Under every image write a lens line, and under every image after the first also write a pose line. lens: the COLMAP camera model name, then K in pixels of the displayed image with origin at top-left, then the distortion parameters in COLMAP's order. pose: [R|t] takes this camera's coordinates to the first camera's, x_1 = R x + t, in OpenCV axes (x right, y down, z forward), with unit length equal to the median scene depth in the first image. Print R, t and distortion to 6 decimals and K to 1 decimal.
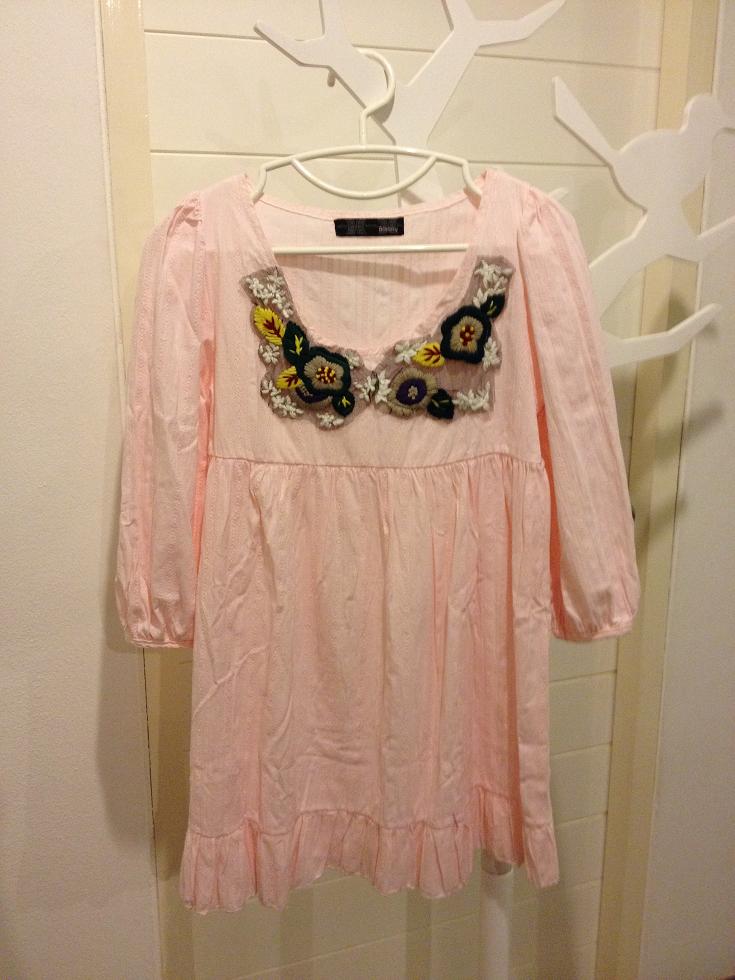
lens RADIAL K [[928.0, 0, 383.0], [0, 928.0, 496.9], [0, 0, 1]] dist [0.004173, 0.008747]
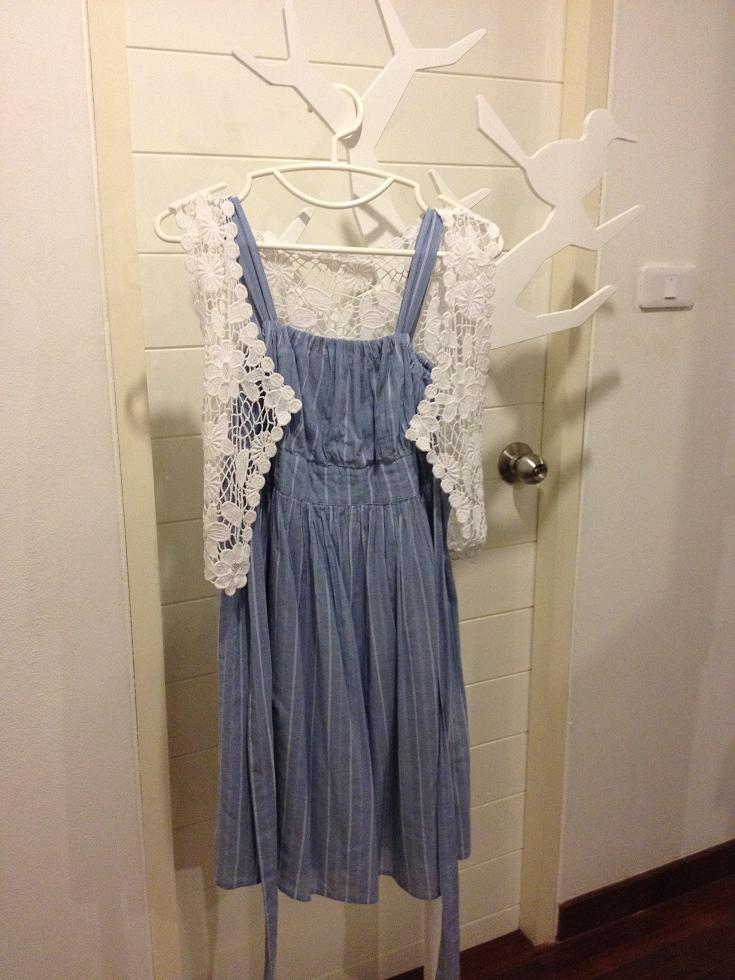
lens RADIAL K [[918.6, 0, 367.5], [0, 918.6, 490.0], [0, 0, 1]] dist [0.064722, -0.007040]
pose [[0.996651, -0.022919, 0.078489, -0.054479], [0.022210, 0.999704, 0.009898, 0.037610], [-0.078693, -0.008122, 0.996866, -0.163980]]
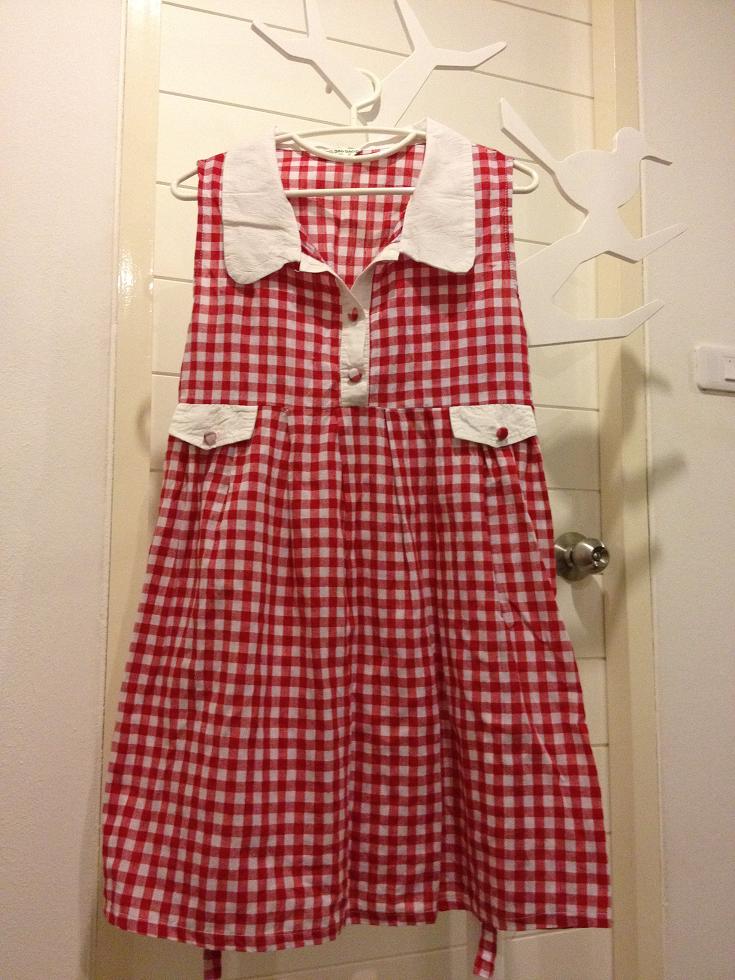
lens RADIAL K [[918.6, 0, 367.5], [0, 918.6, 490.0], [0, 0, 1]] dist [0.064722, -0.007040]
pose [[0.999987, -0.000335, 0.005142, 0.005907], [0.002141, 0.934689, -0.355460, 0.382558], [-0.004687, 0.355466, 0.934677, 0.052370]]
